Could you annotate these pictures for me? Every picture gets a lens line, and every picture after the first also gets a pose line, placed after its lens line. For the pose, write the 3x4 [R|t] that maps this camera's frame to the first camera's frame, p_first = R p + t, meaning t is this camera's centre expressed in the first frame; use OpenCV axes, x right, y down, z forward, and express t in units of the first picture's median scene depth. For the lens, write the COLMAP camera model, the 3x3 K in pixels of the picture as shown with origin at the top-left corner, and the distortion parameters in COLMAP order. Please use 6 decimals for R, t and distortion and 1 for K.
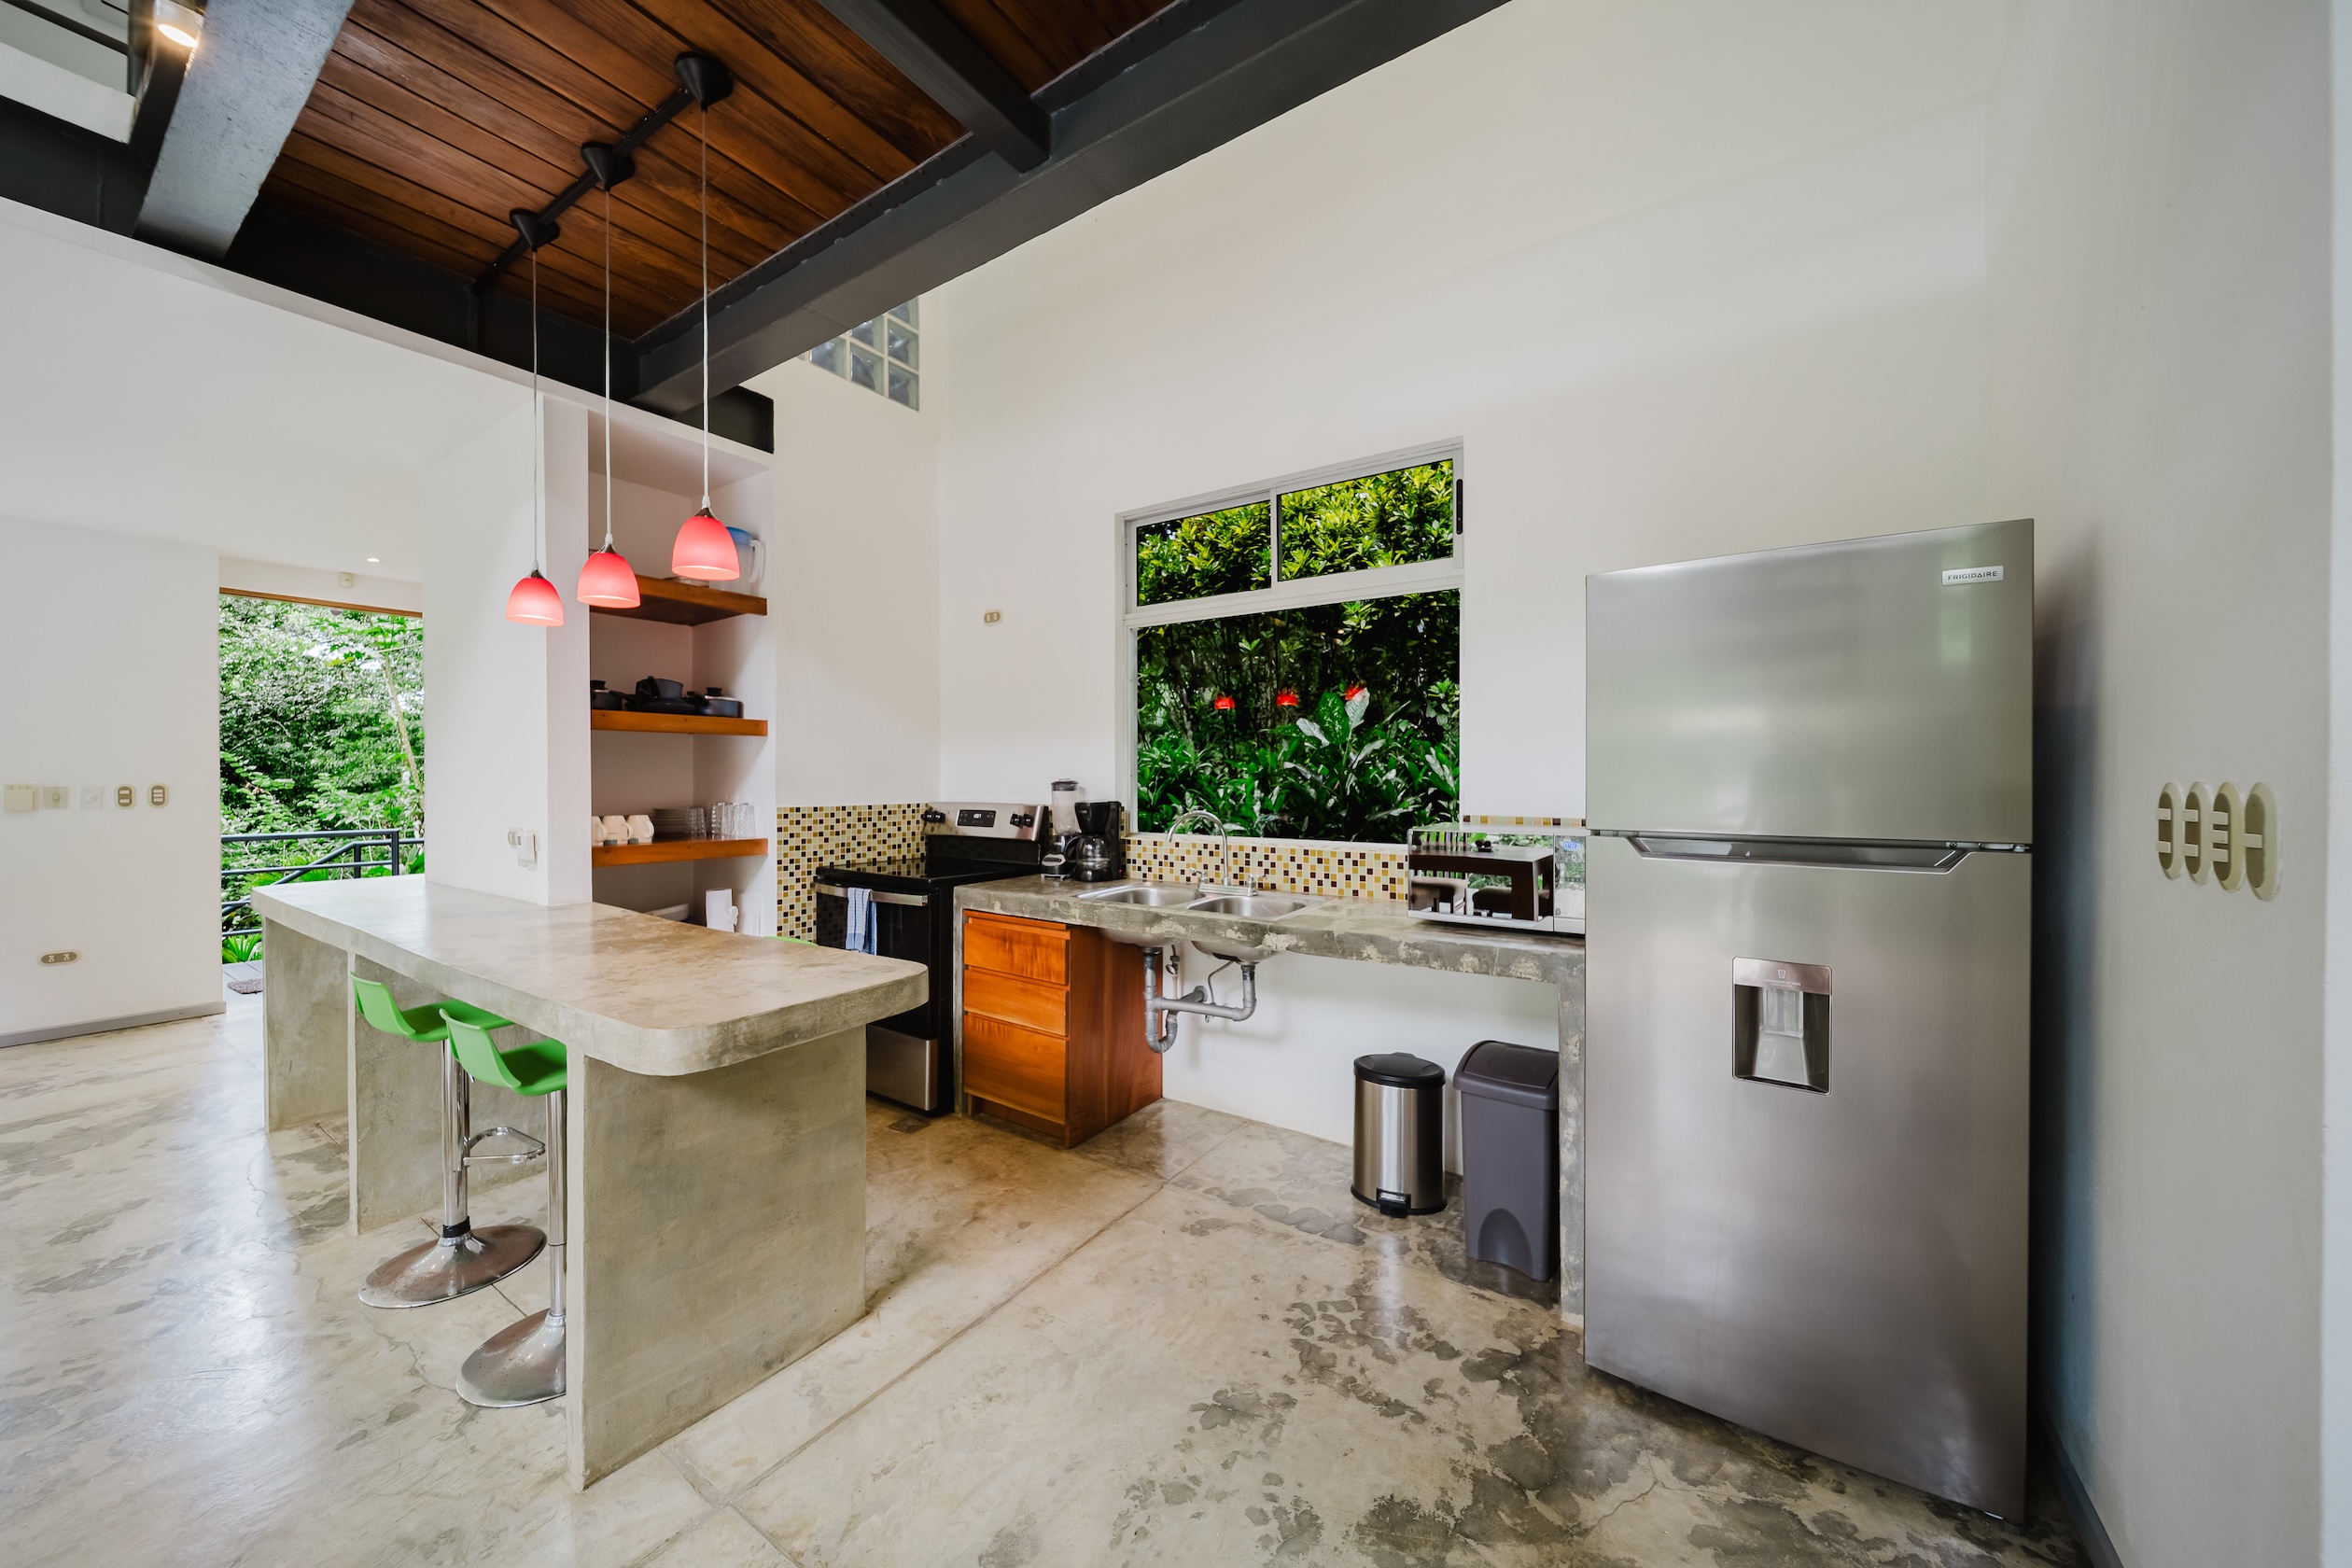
lens RADIAL K [[828.3, 0, 1181.2], [0, 828.3, 778.3], [0, 0, 1]] dist [0.001016, -0.001577]
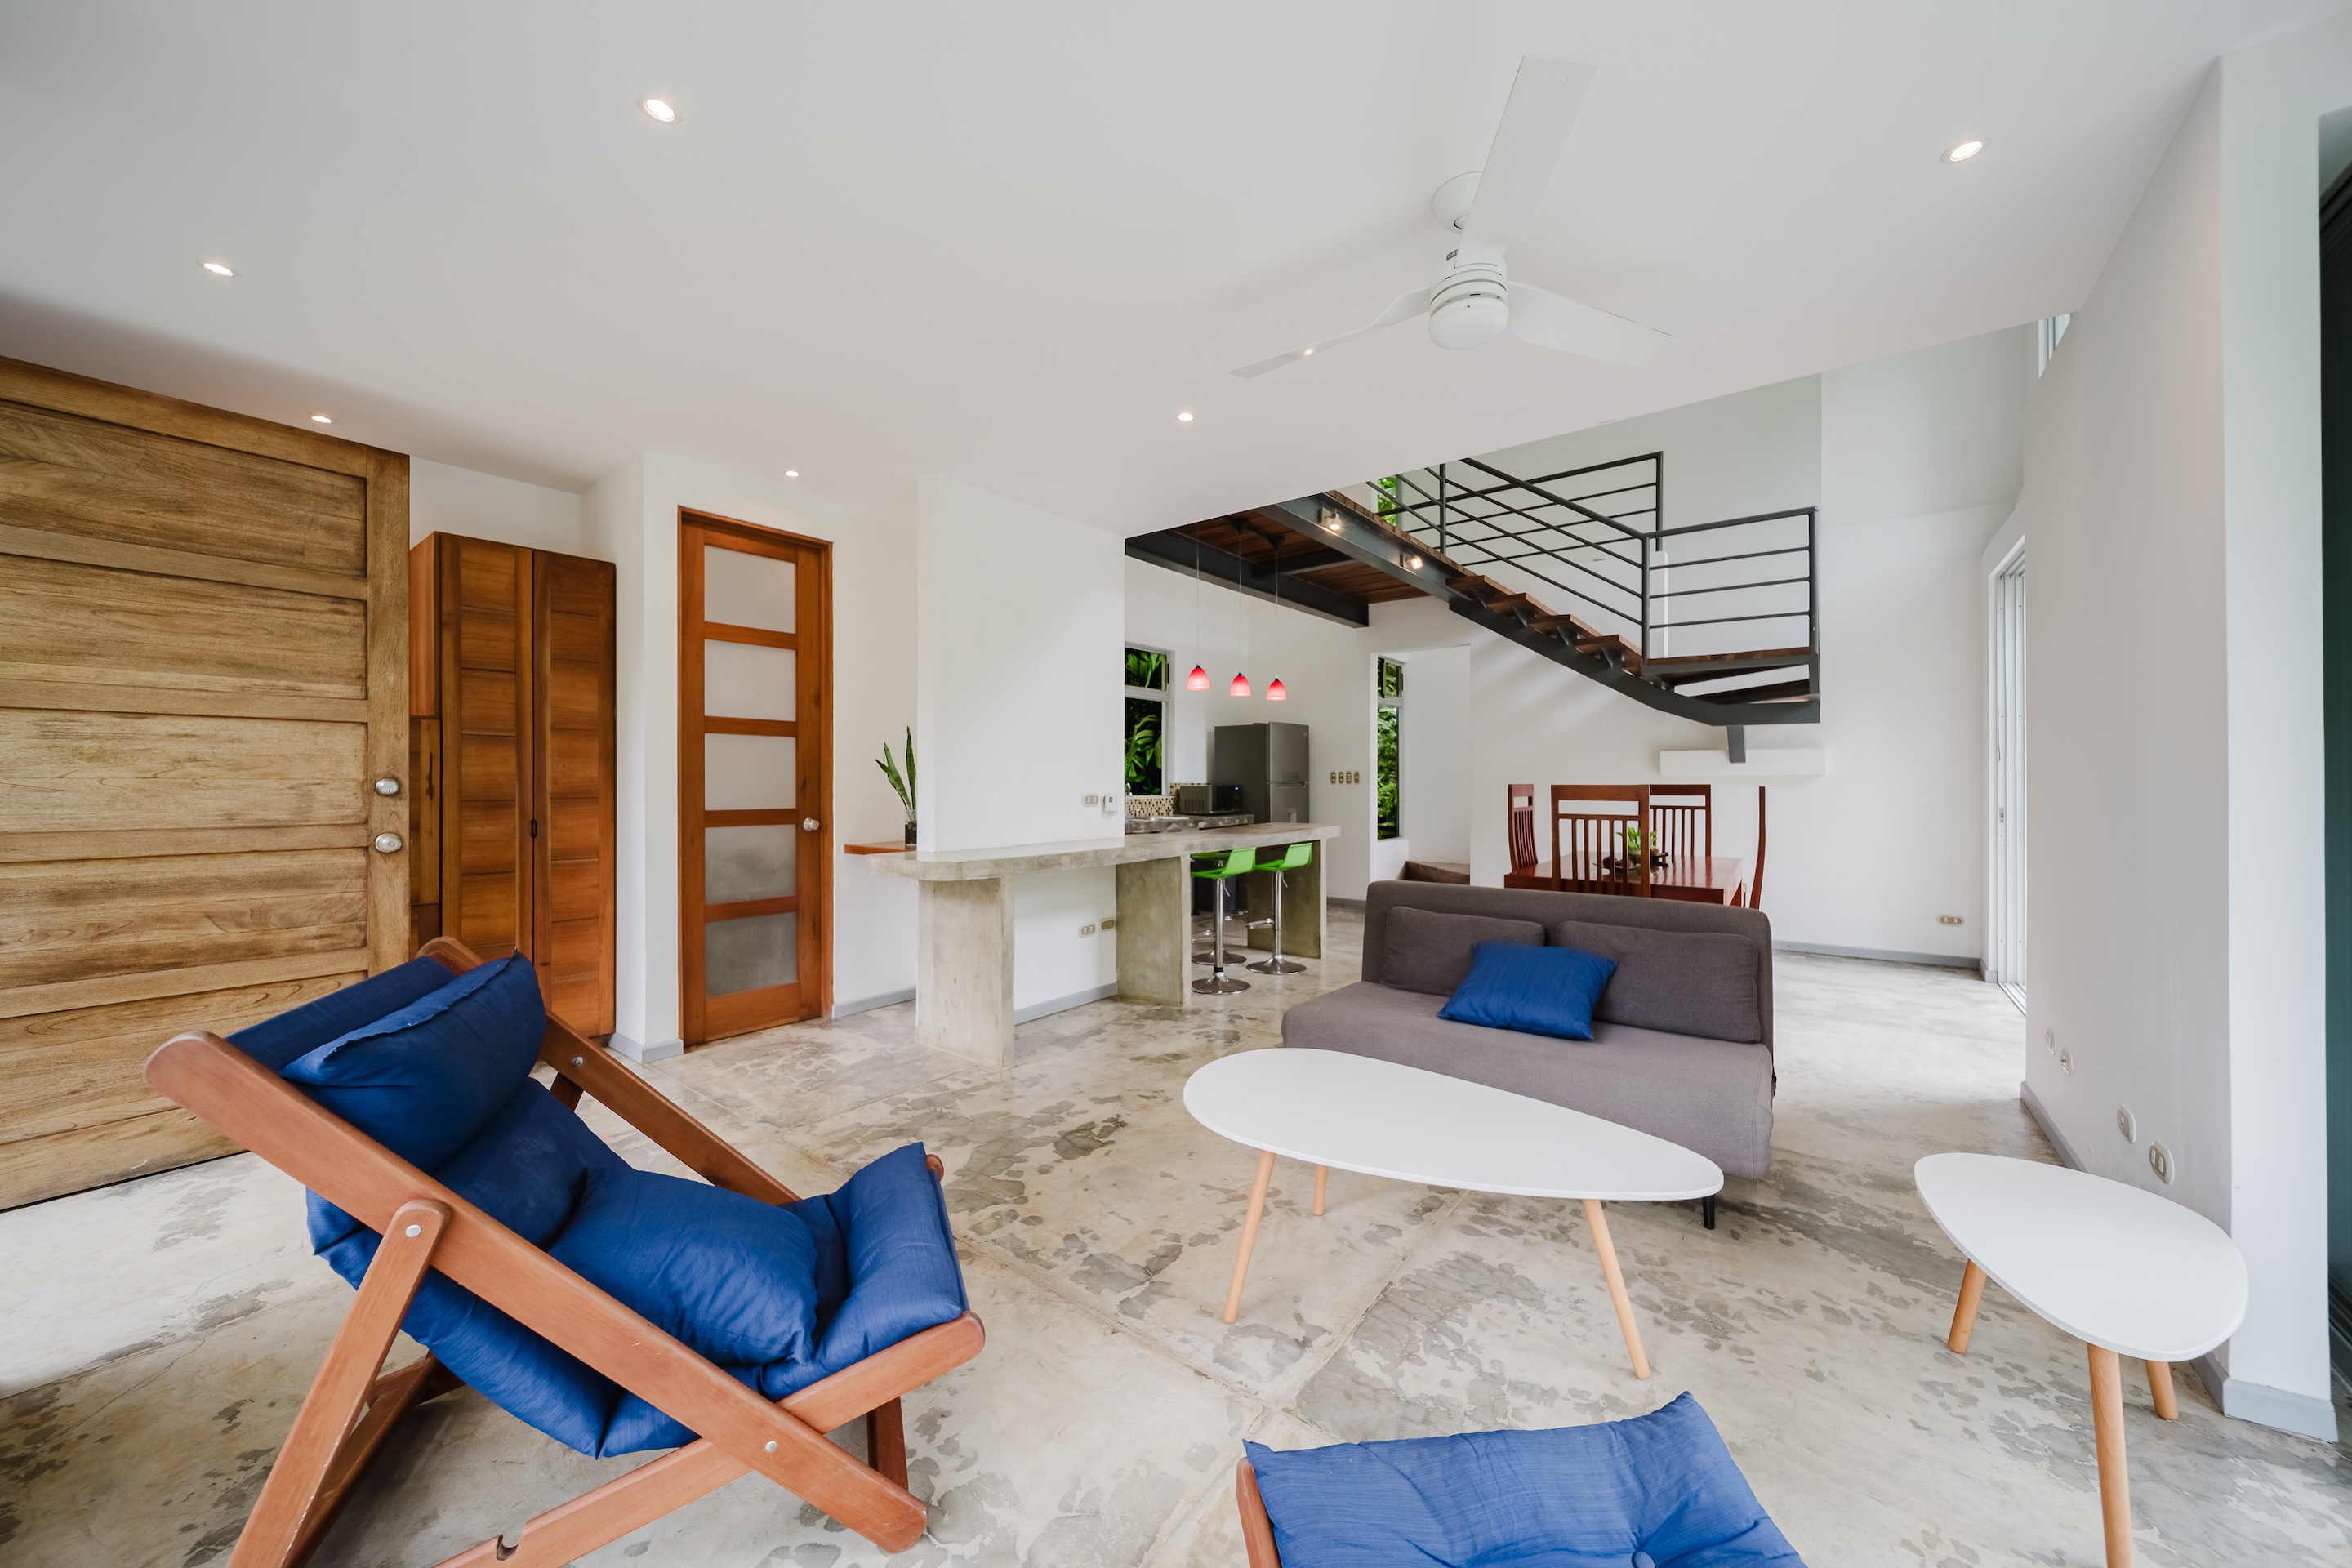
lens RADIAL K [[828.3, 0, 1179.7], [0, 828.3, 779.6], [0, 0, 1]] dist [0.001016, -0.001577]
pose [[0.066638, 0.003752, 0.997770, -2.457334], [0.011493, 0.999924, -0.004528, 0.043448], [-0.997711, 0.011769, 0.066590, 0.850169]]
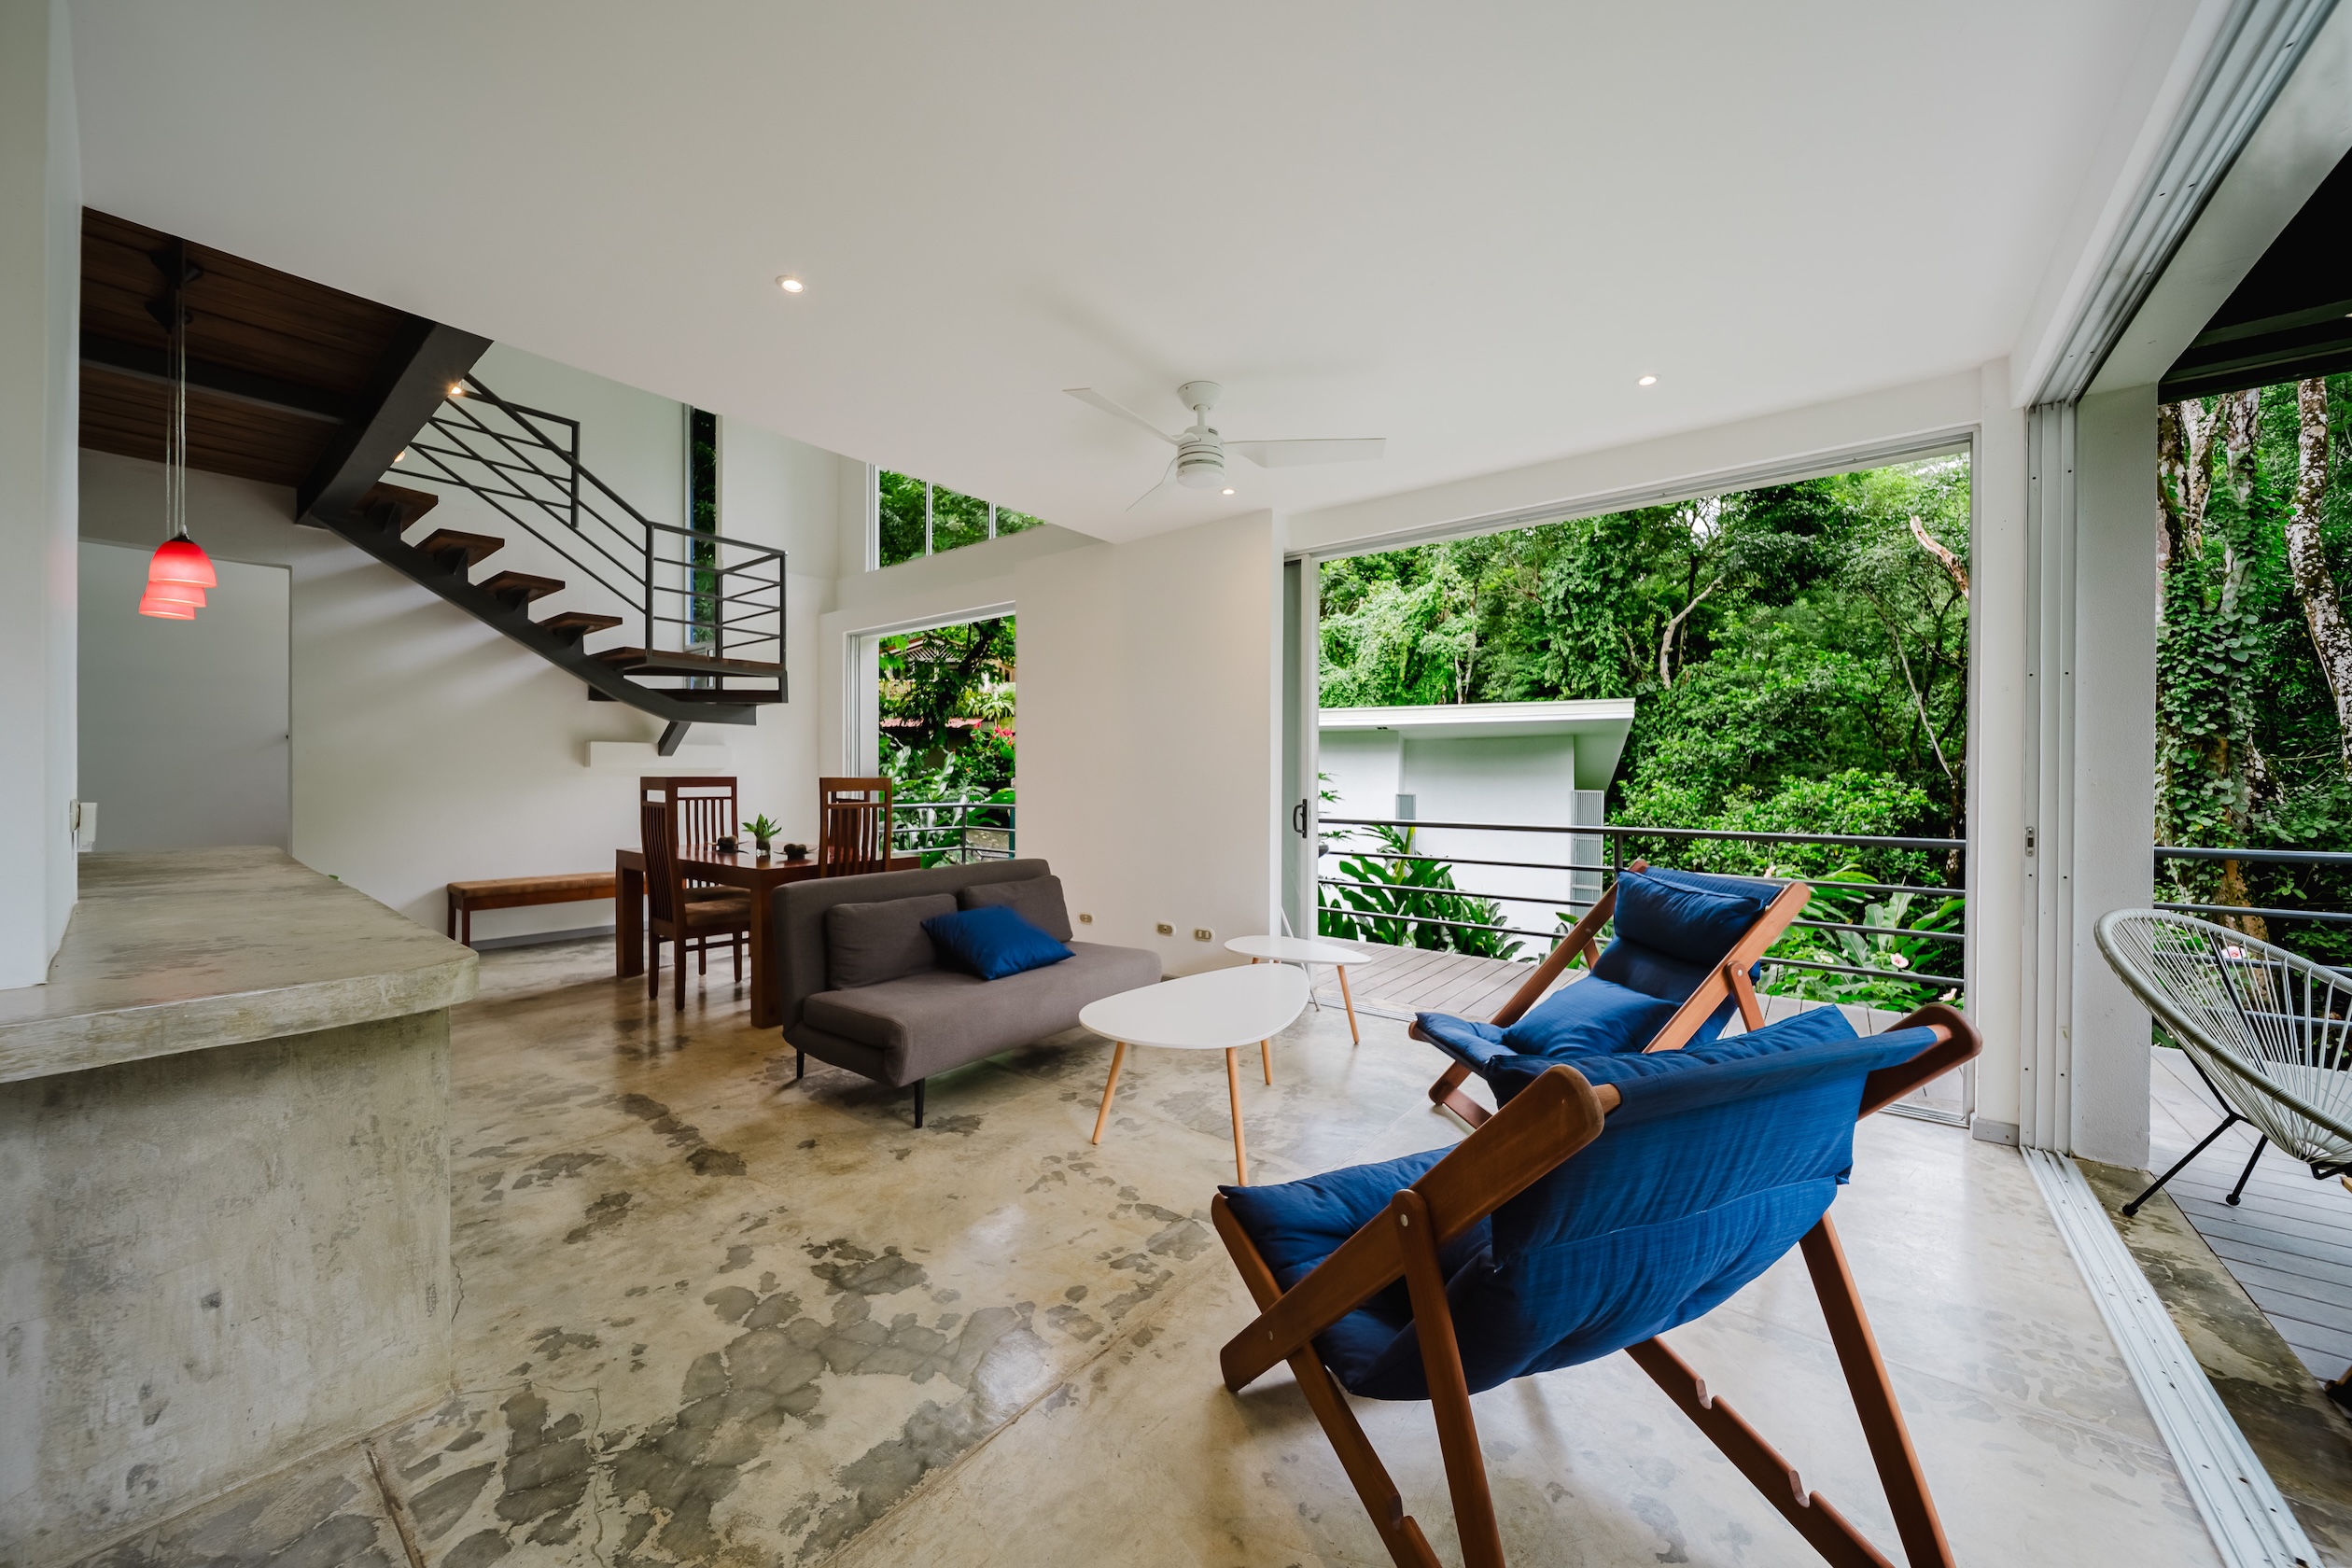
lens RADIAL K [[828.3, 0, 1173.2], [0, 828.3, 776.7], [0, 0, 1]] dist [0.001016, -0.001577]
pose [[-0.997057, -0.002713, 0.076622, -1.822047], [-0.001685, 0.999908, 0.013476, 0.031810], [-0.076652, 0.013307, -0.996969, 1.682422]]
